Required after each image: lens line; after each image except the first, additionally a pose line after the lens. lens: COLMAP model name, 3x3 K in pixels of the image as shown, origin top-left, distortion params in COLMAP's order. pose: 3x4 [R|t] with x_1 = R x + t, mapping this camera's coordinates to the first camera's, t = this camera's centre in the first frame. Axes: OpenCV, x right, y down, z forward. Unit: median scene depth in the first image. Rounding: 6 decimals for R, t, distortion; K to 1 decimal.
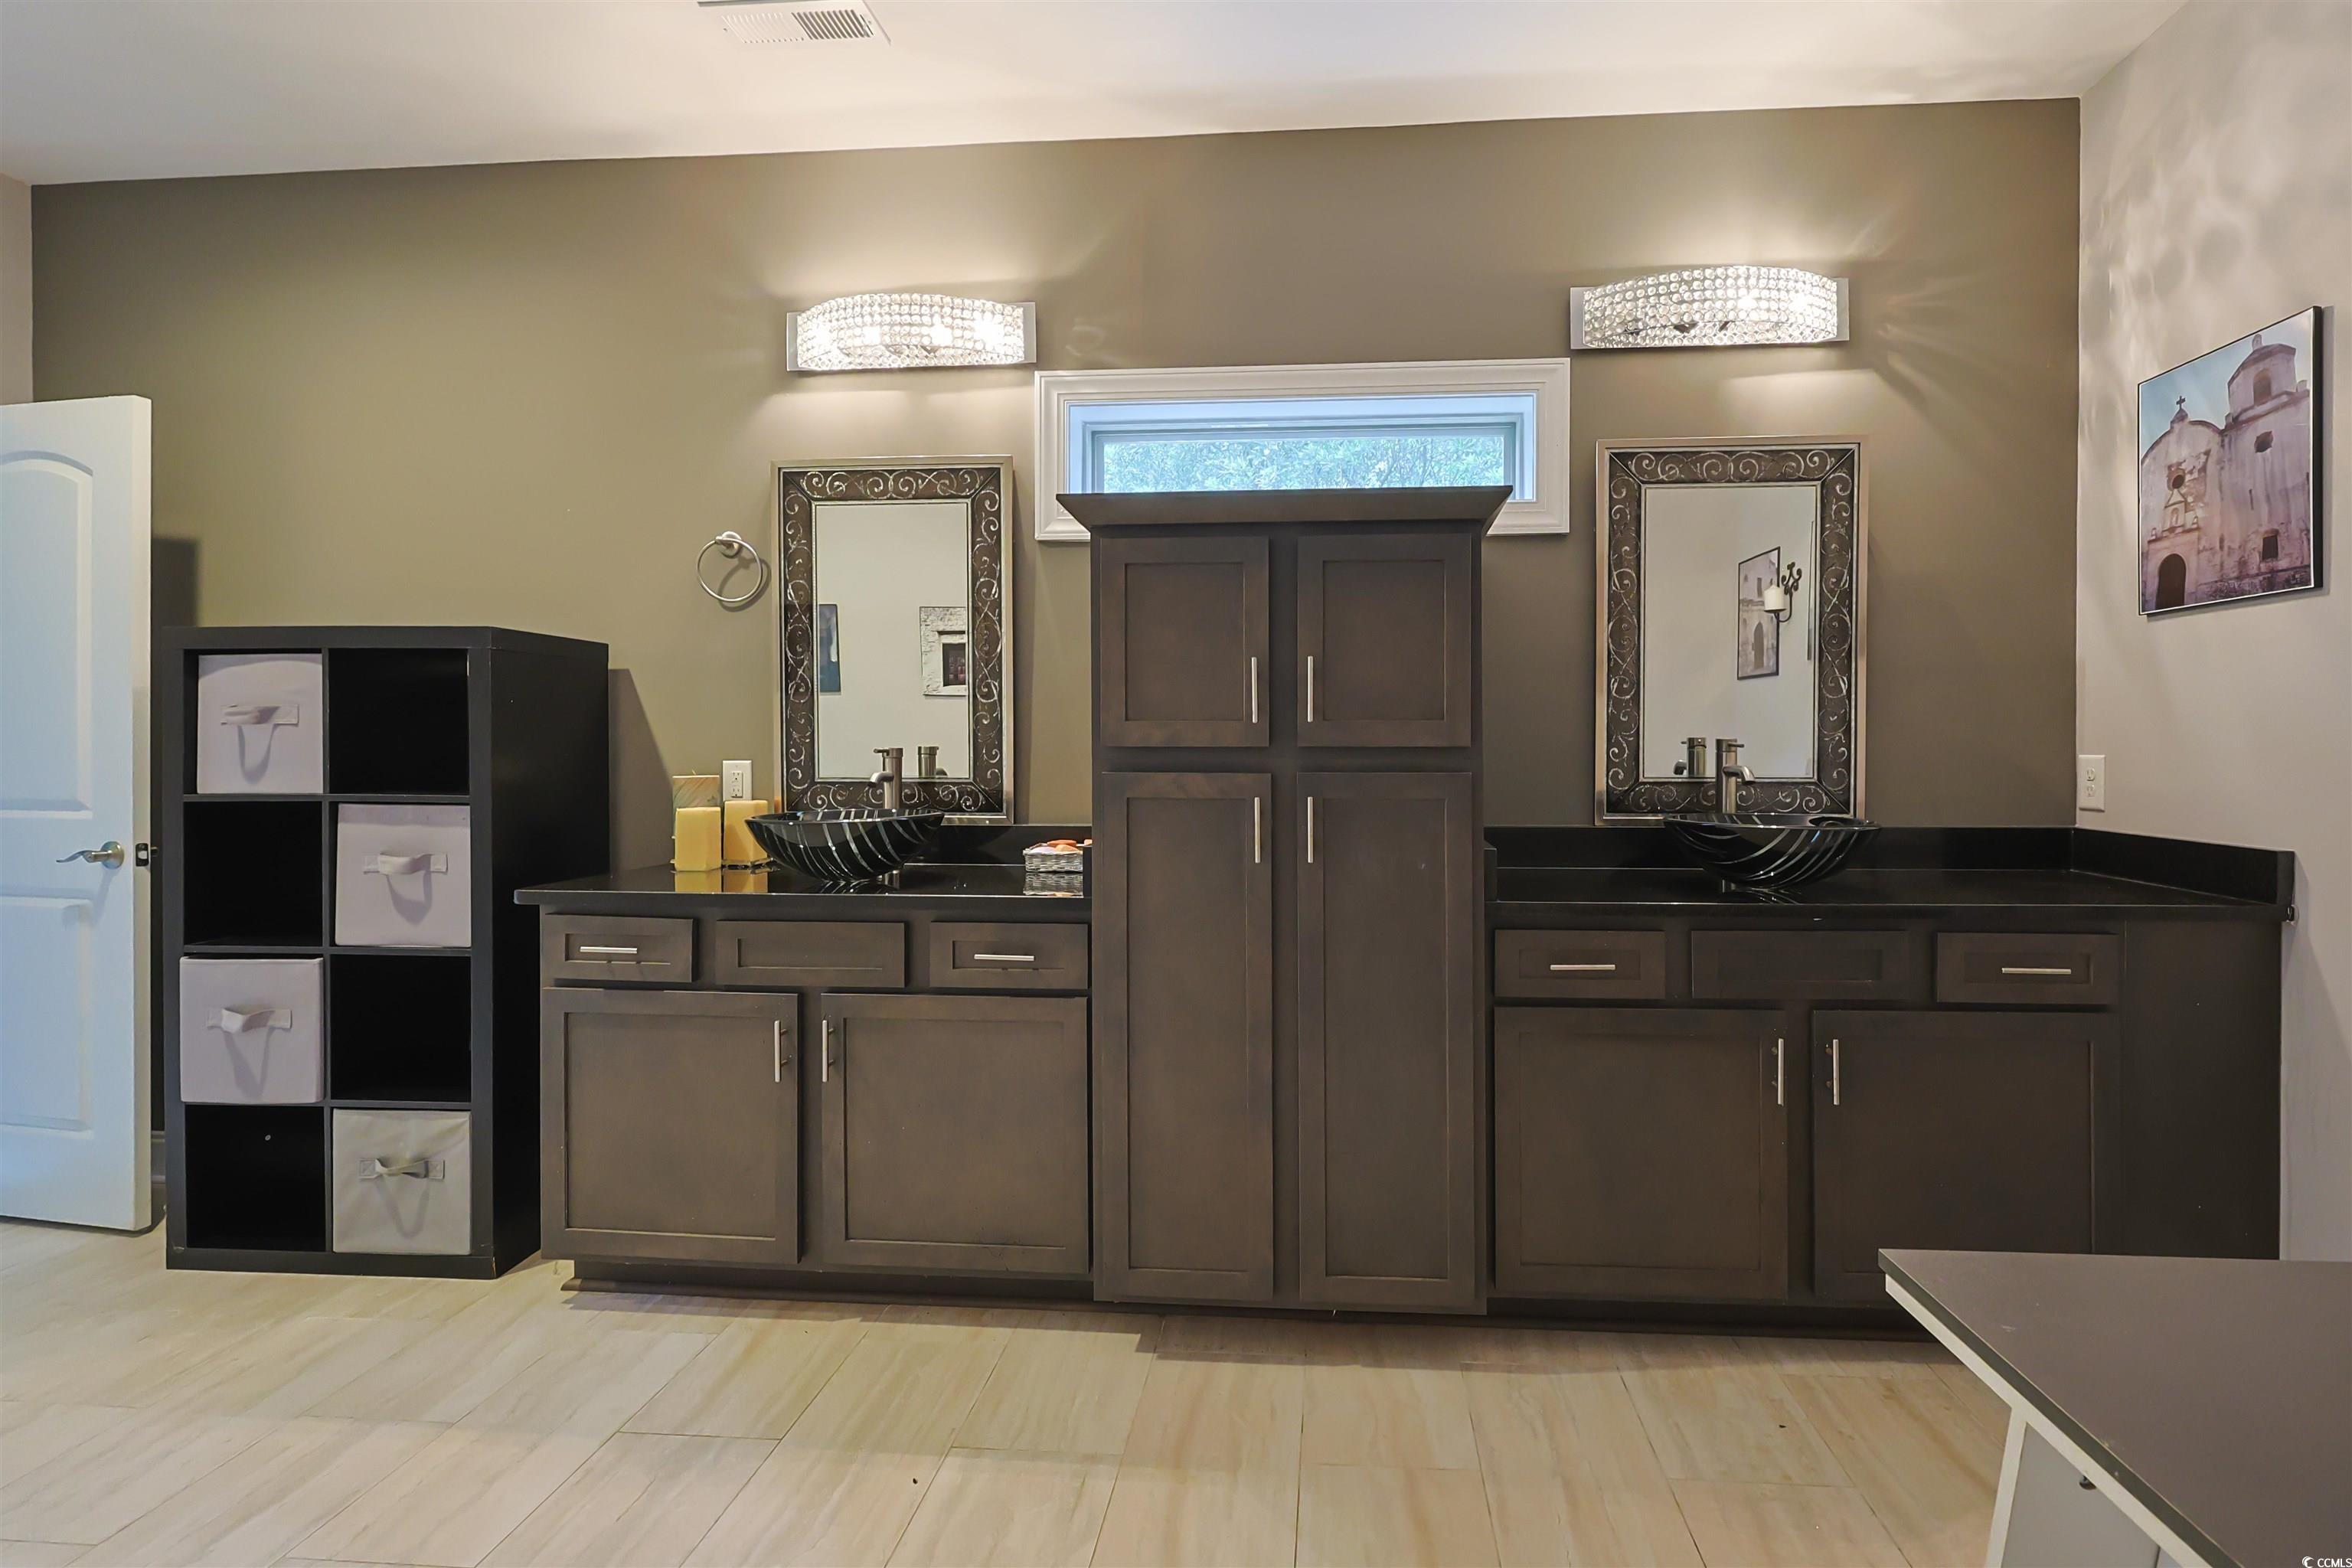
lens RADIAL K [[1044.6, 0, 1206.9], [0, 1044.6, 744.9], [0, 0, 1]] dist [0.003591, 0.000572]
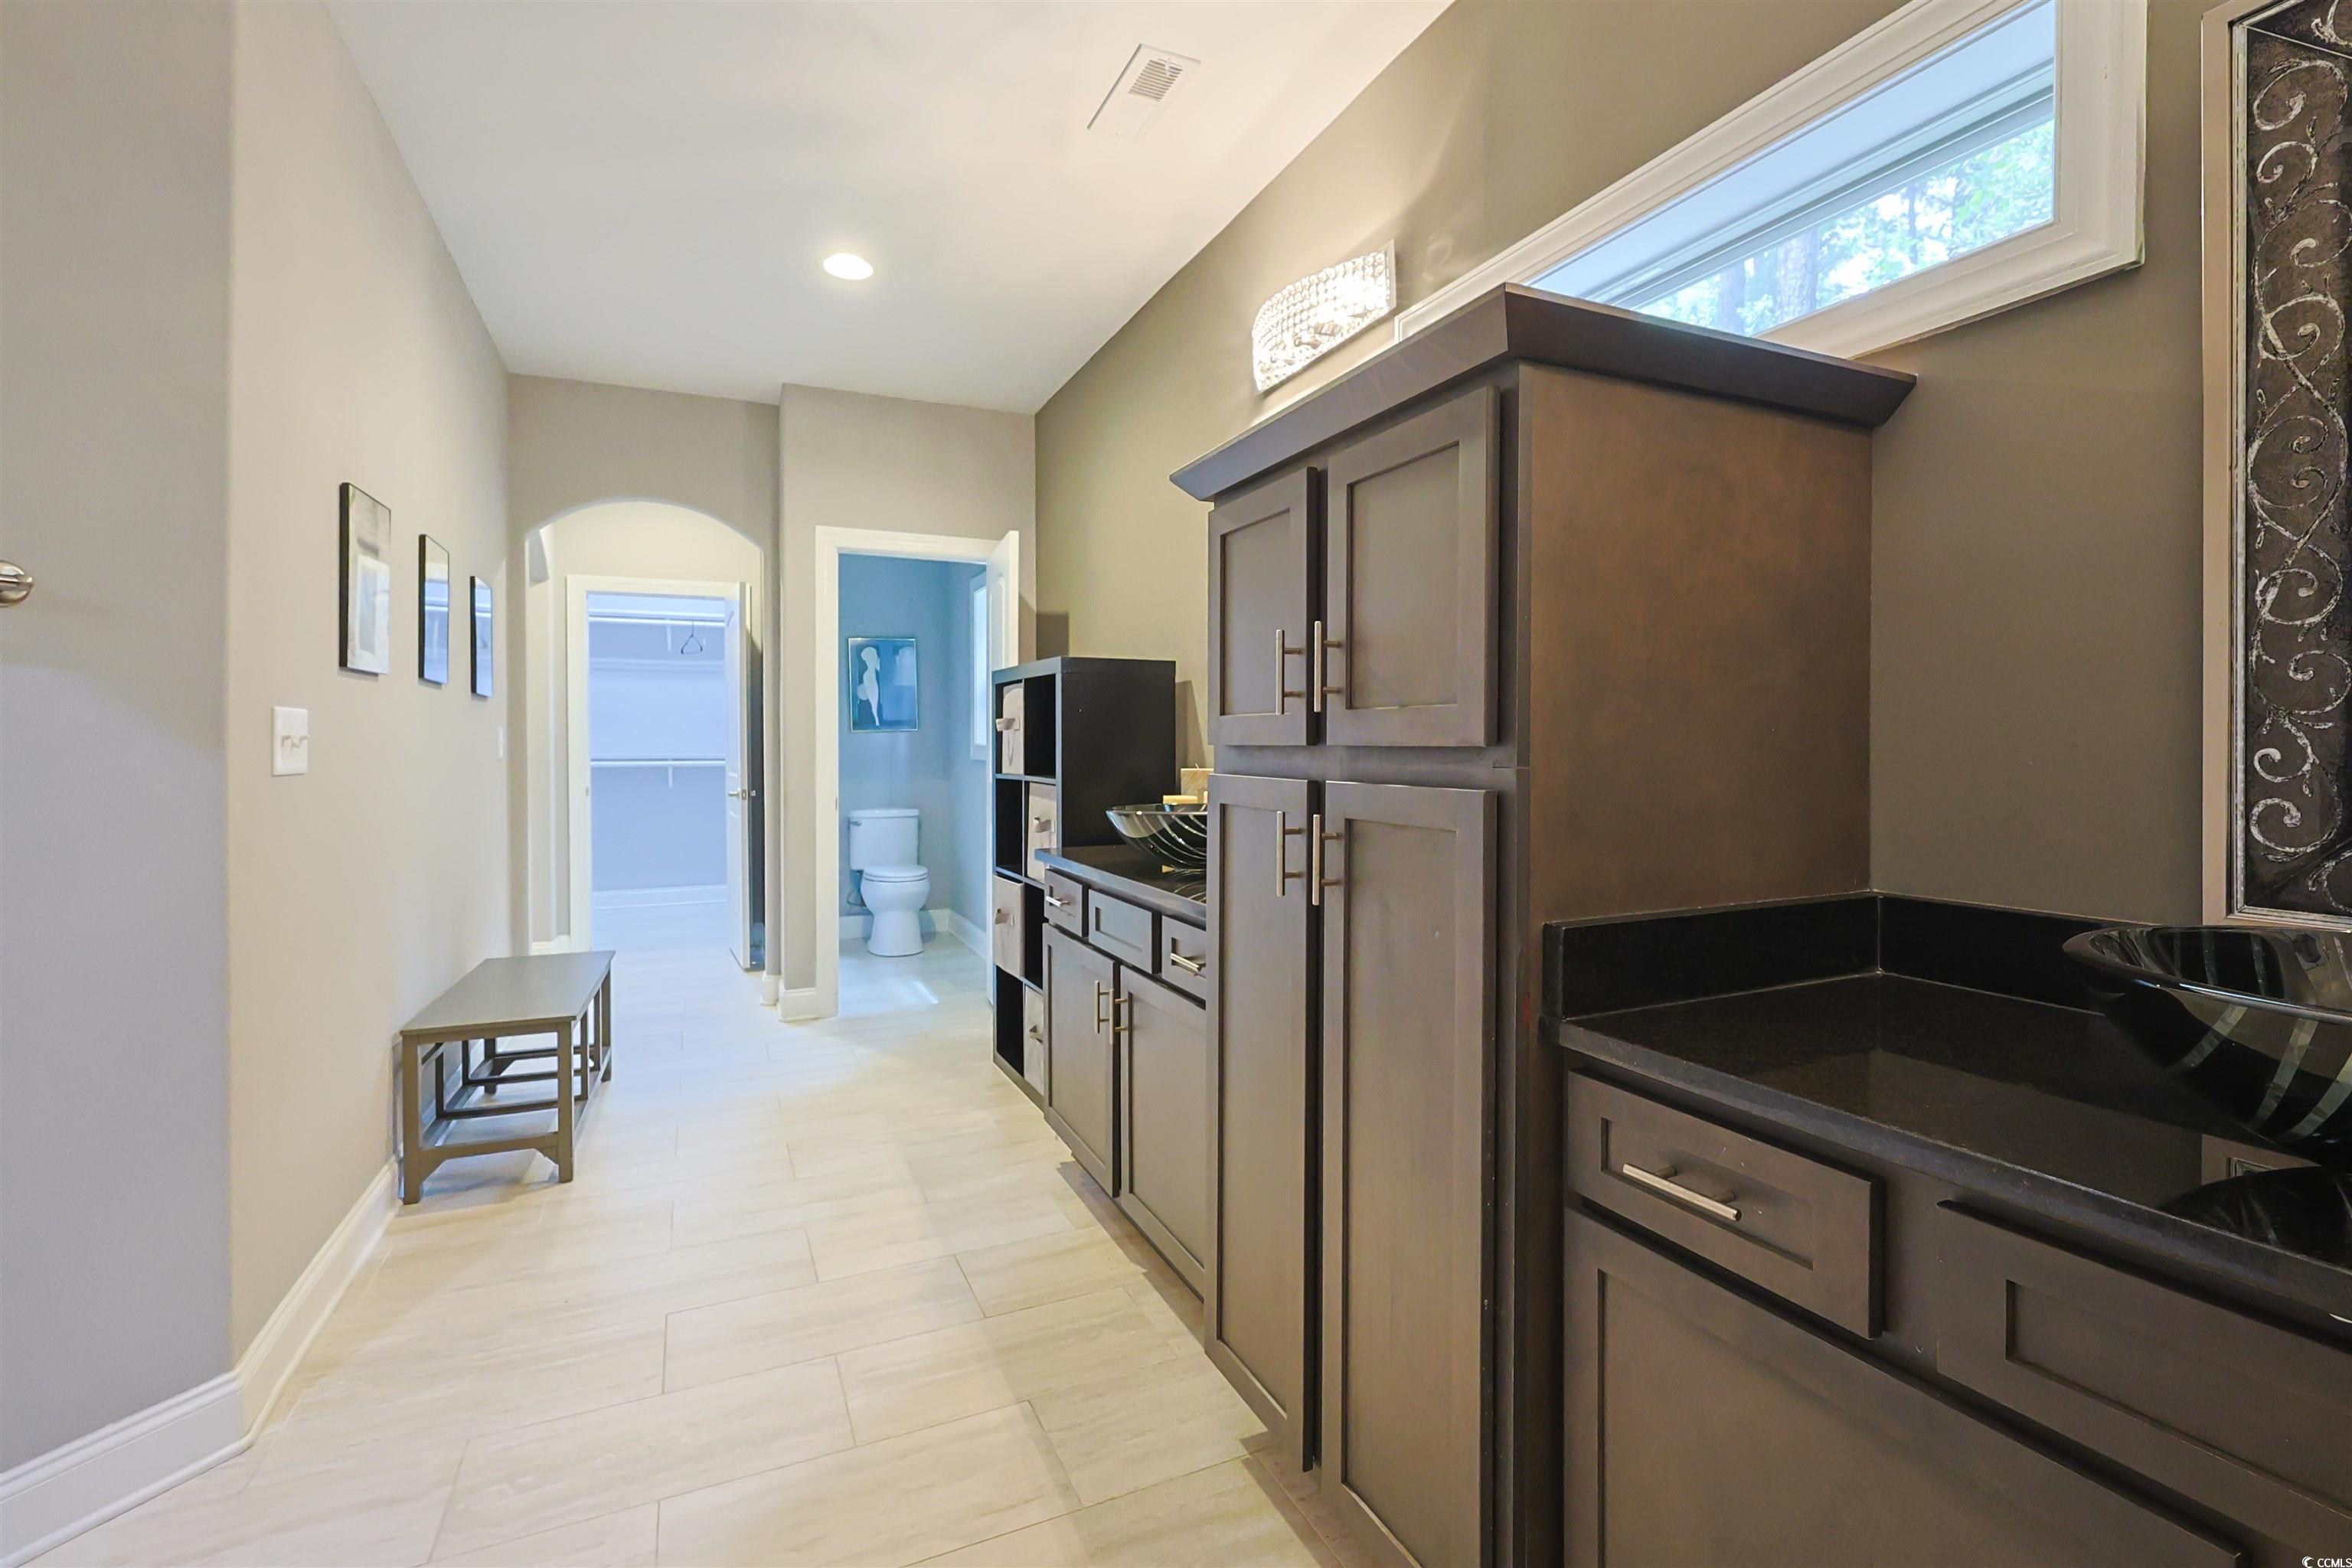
lens RADIAL K [[1009.9, 0, 1178.4], [0, 1009.9, 758.5], [0, 0, 1]] dist [0.000208, -0.000577]
pose [[0.514184, 0.012150, -0.857594, 0.519156], [0.003178, 0.999866, 0.016072, -0.000846], [0.857674, -0.010989, 0.514077, 0.442691]]
